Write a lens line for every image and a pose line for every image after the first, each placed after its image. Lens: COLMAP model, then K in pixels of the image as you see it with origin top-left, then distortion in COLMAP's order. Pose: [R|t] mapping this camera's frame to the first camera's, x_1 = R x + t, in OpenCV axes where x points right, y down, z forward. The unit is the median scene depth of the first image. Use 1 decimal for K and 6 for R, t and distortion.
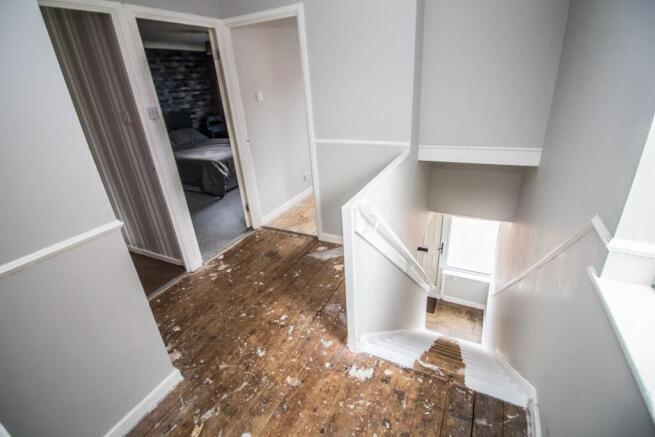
lens RADIAL K [[307.1, 0, 326.2], [0, 307.1, 215.3], [0, 0, 1]] dist [-0.004262, -0.001394]
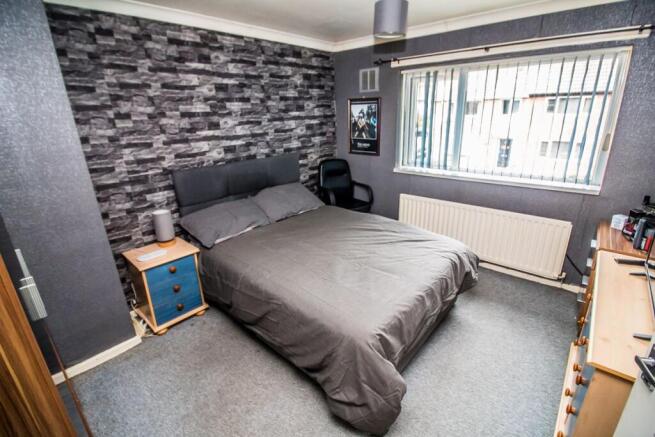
lens RADIAL K [[307.1, 0, 330.6], [0, 307.1, 219.1], [0, 0, 1]] dist [-0.004262, -0.001394]
pose [[0.971024, 0.114565, -0.209731, -0.258587], [-0.127413, 0.990650, -0.048766, -0.201494], [0.202183, 0.074075, 0.976542, 0.473166]]
